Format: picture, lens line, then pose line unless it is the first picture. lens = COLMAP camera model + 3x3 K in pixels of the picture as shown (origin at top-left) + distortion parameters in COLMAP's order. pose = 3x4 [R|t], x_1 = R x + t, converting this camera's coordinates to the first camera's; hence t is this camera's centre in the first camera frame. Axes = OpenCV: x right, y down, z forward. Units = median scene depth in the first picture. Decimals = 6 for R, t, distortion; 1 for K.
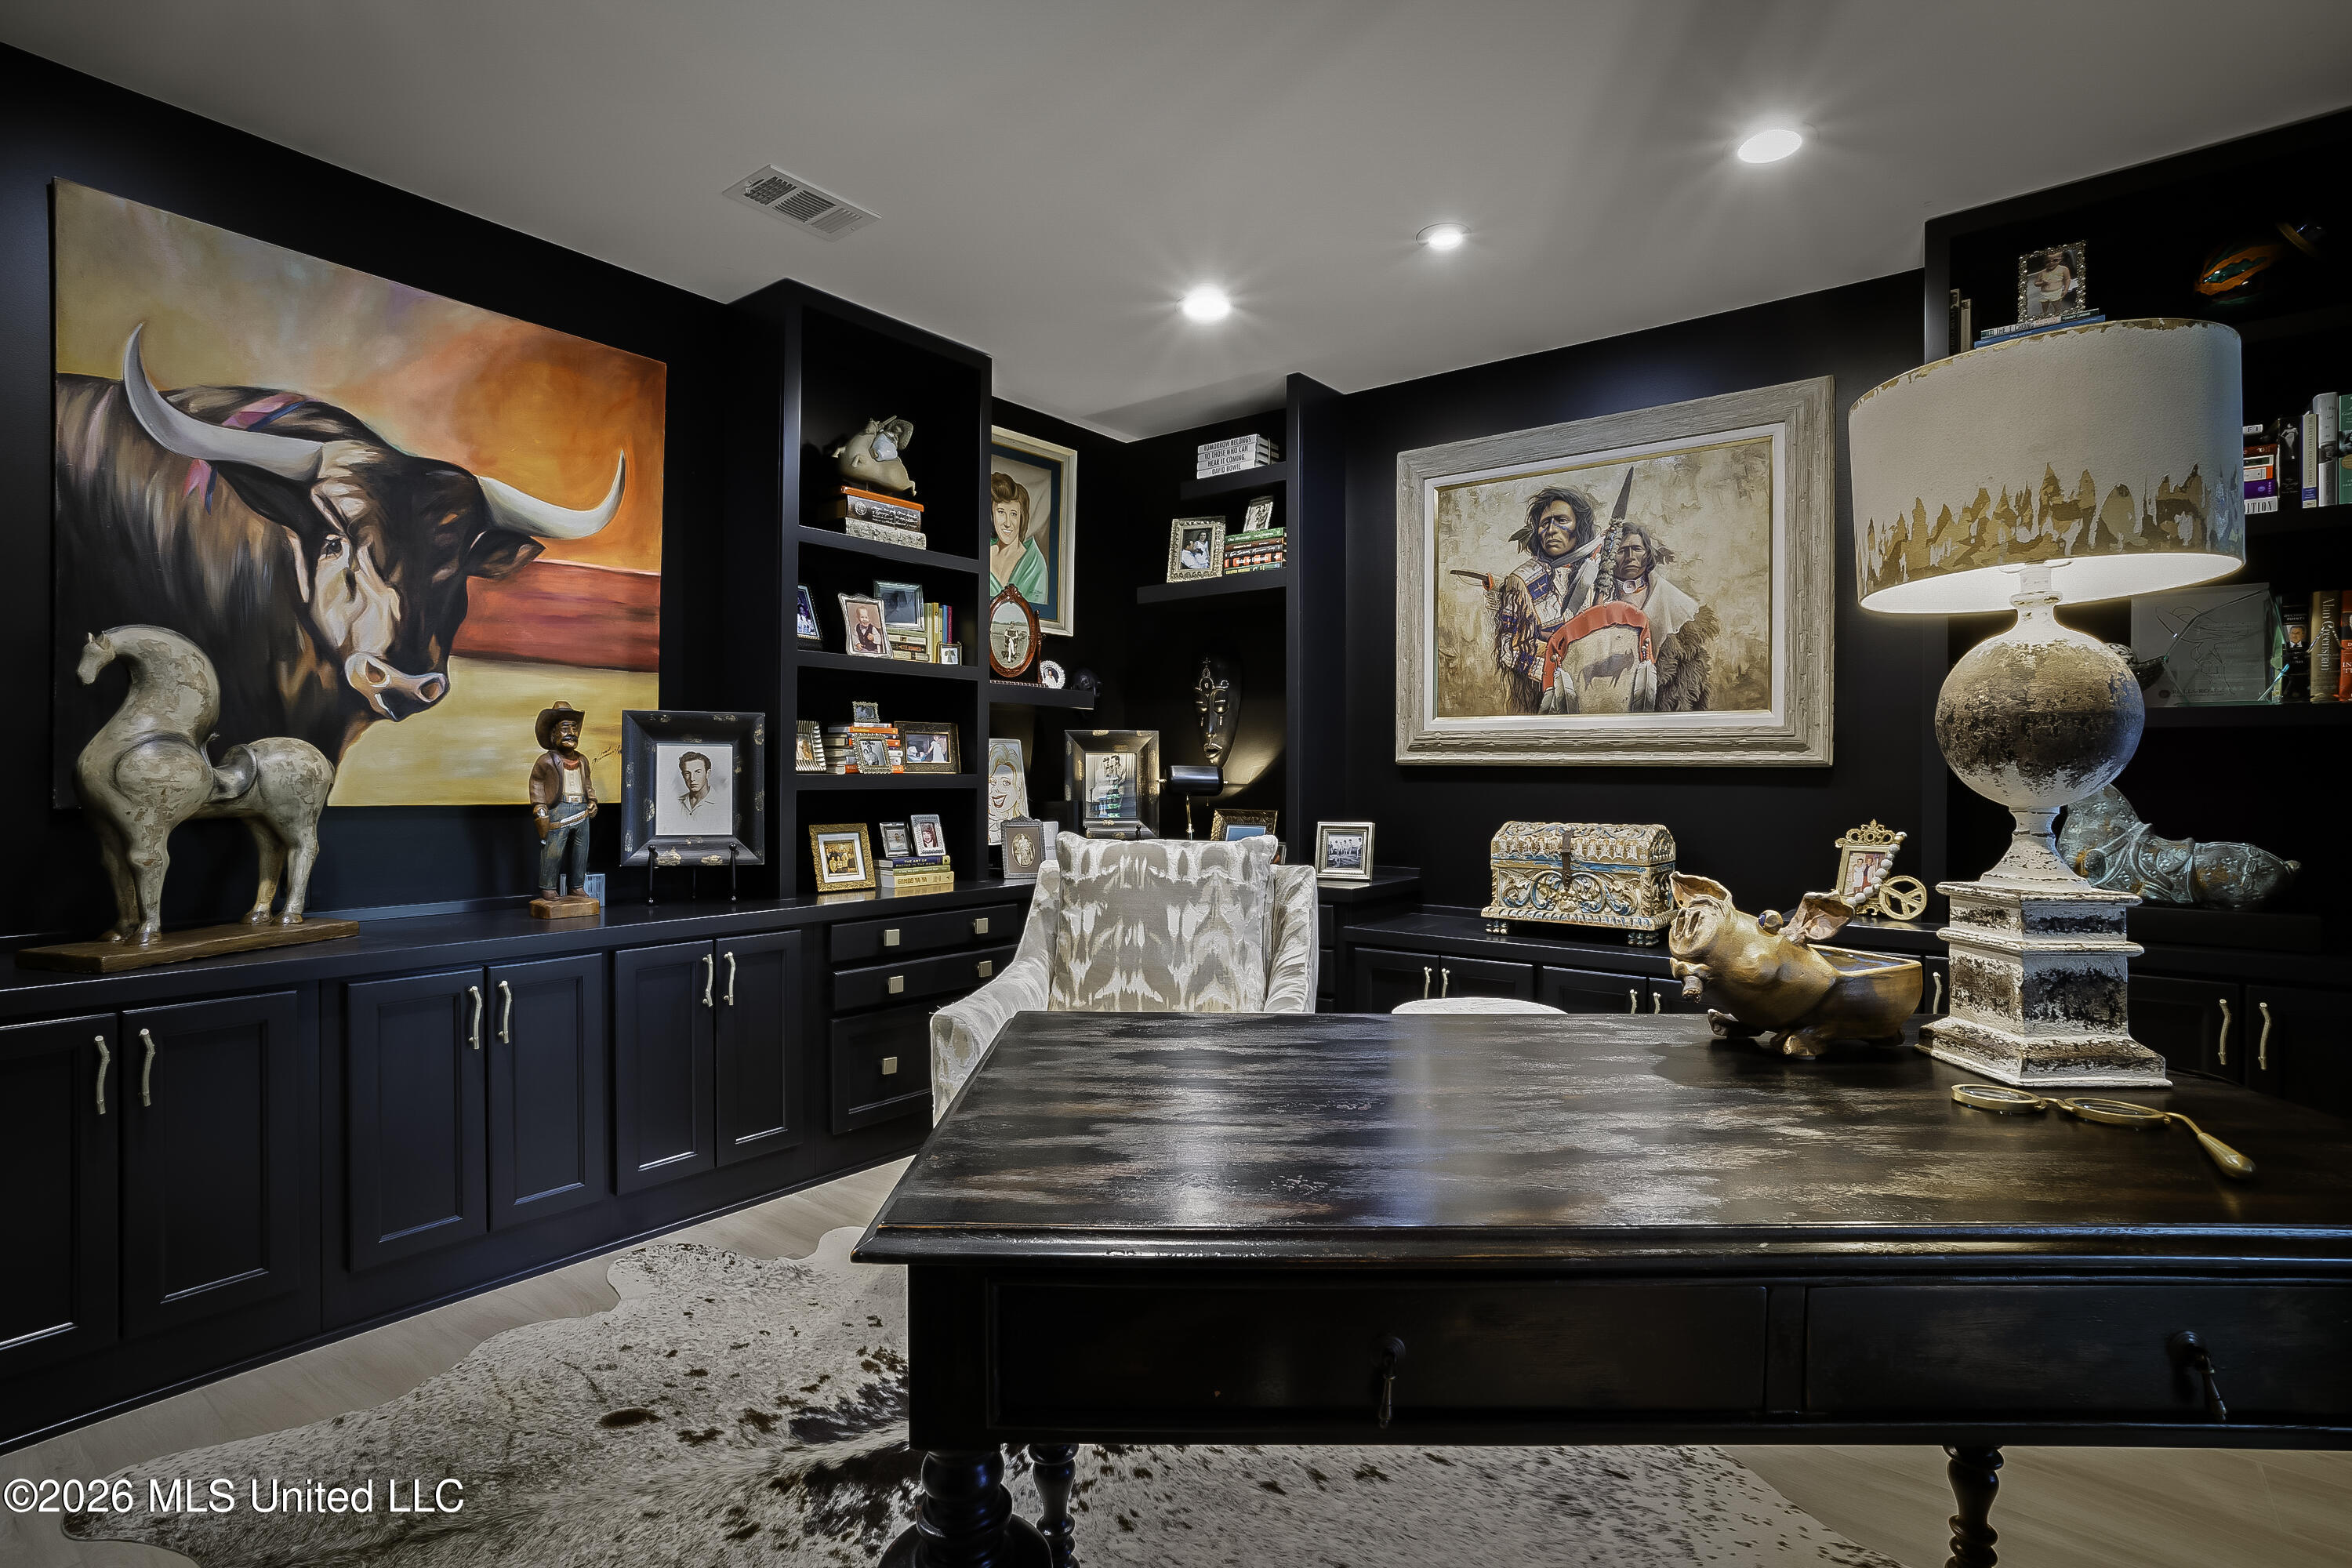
lens RADIAL K [[1151.1, 0, 1055.1], [0, 1151.1, 794.8], [0, 0, 1]] dist [-0.045771, 0.018367]
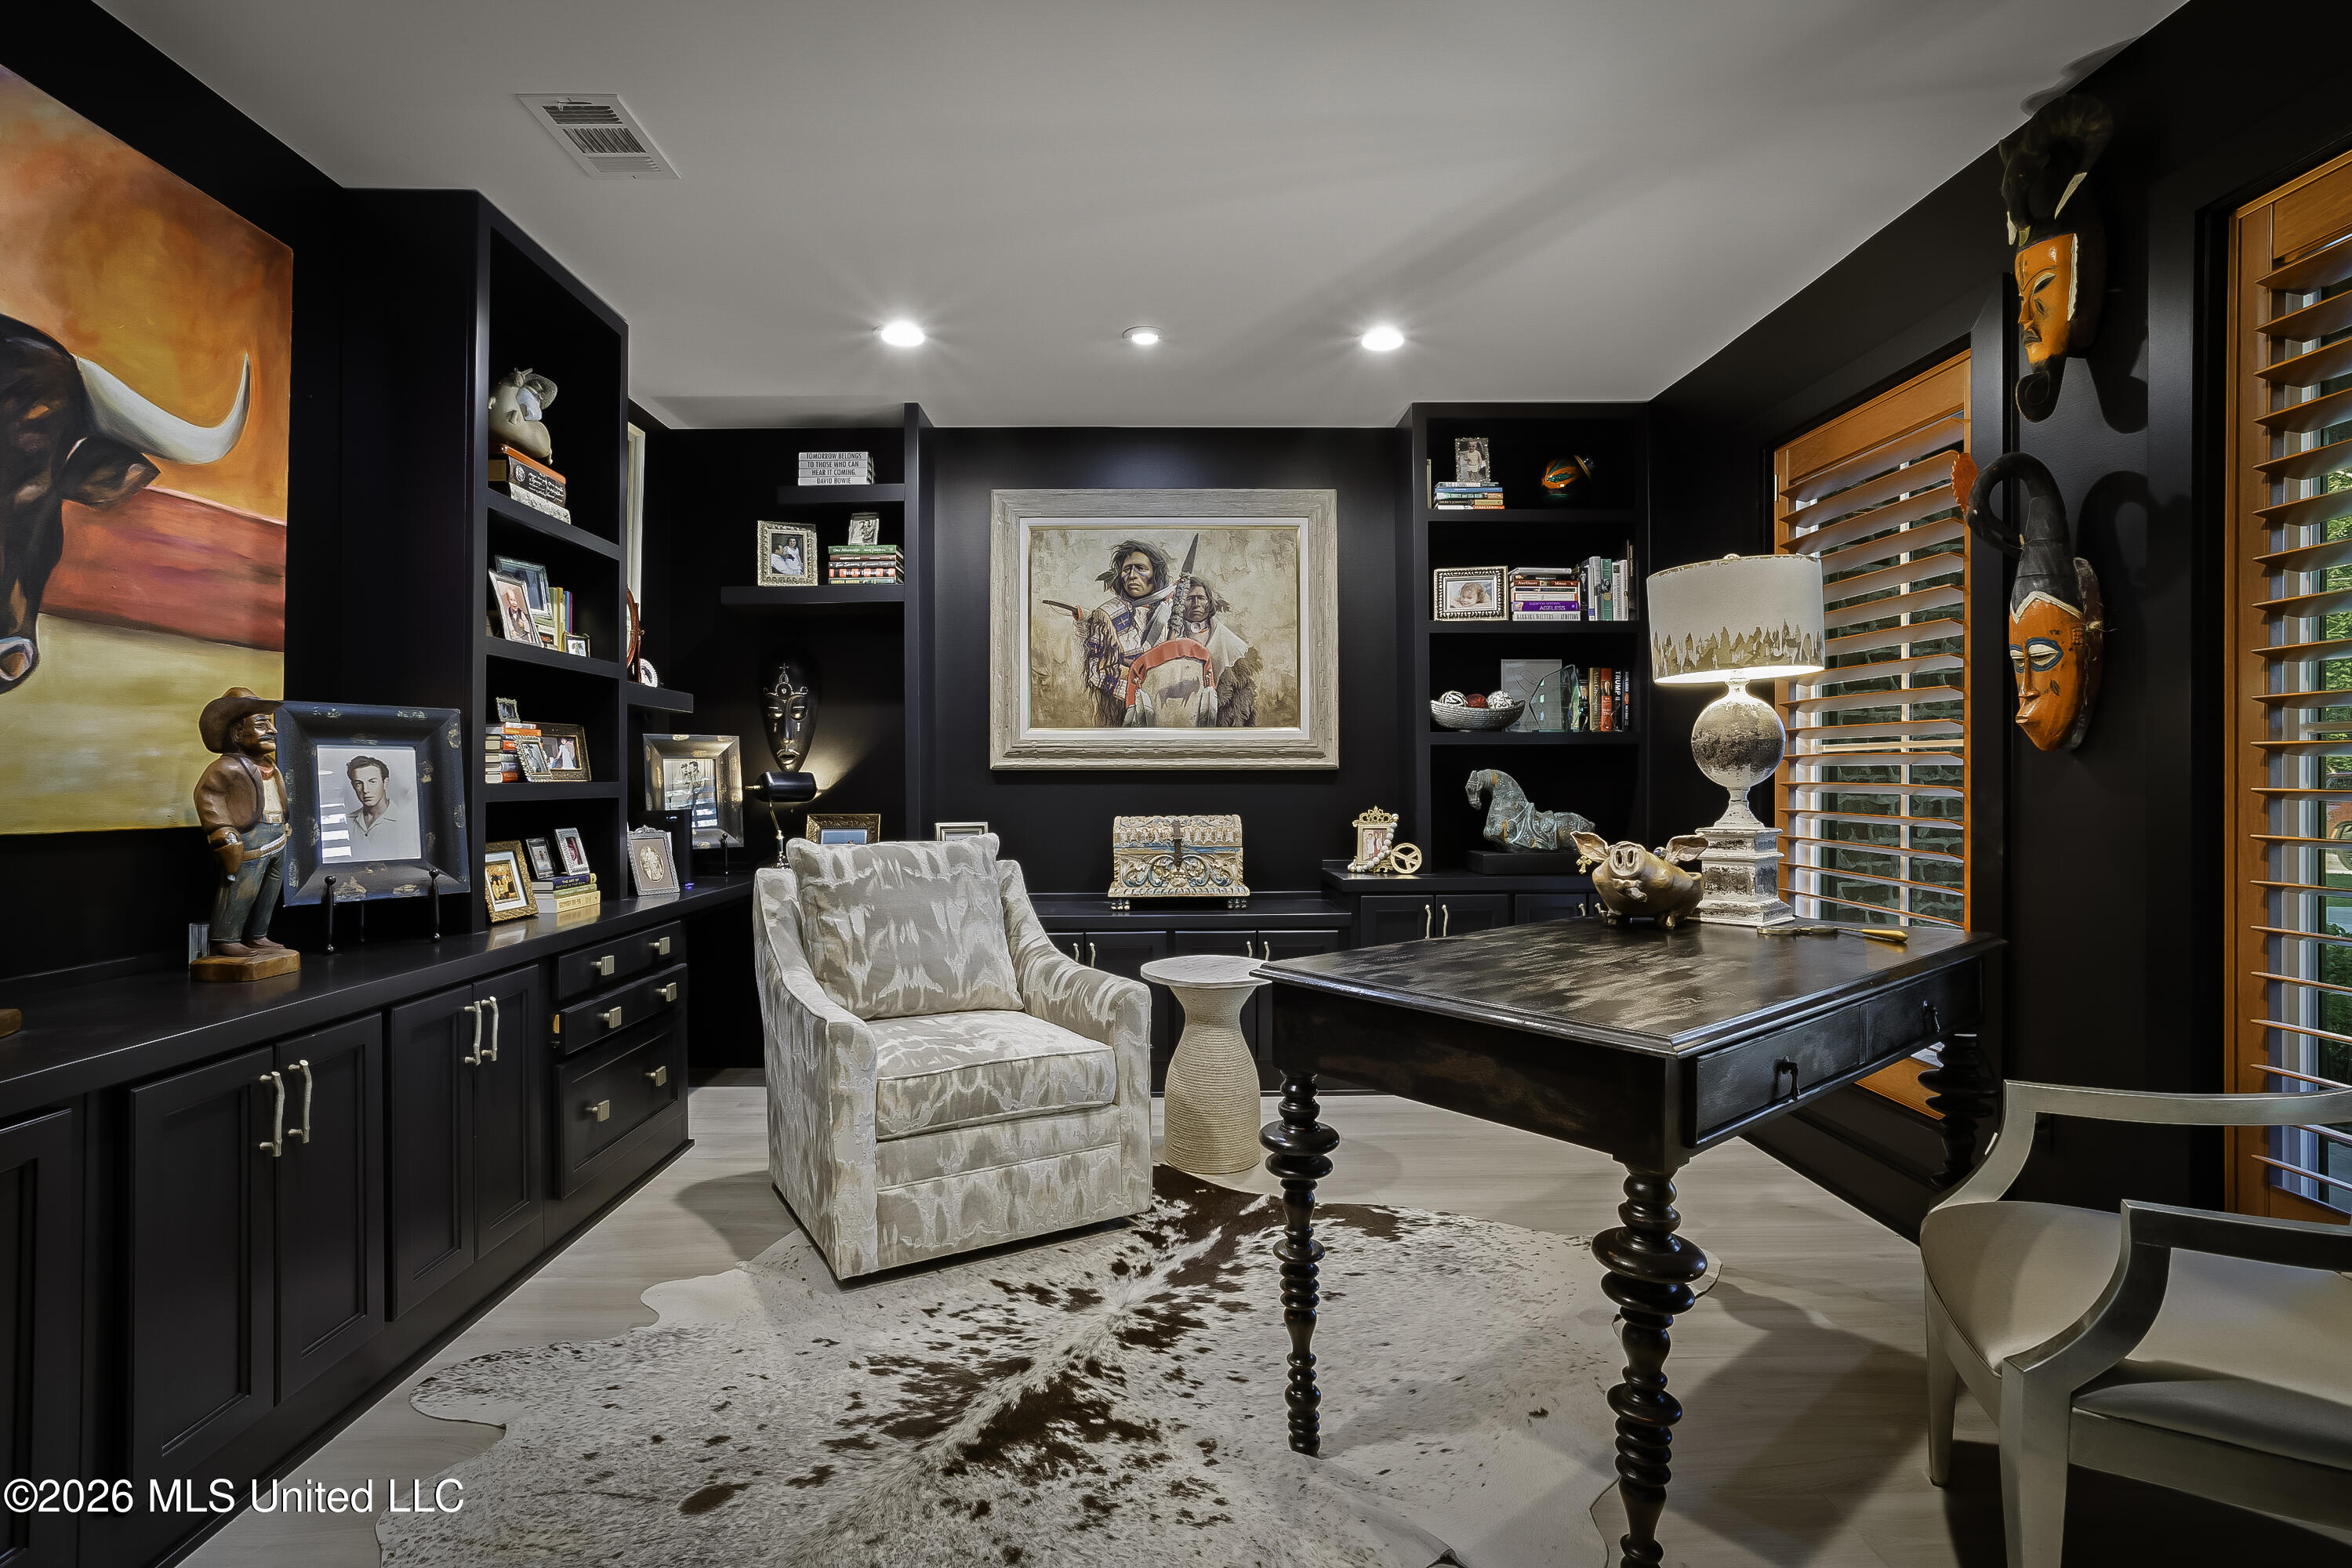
lens RADIAL K [[1151.1, 0, 1191.6], [0, 1151.1, 793.9], [0, 0, 1]] dist [-0.045771, 0.018367]
pose [[0.759701, -0.017317, 0.650042, -0.392756], [0.021494, 0.999768, 0.001514, -0.000391], [-0.649917, 0.012822, 0.759897, 0.038845]]
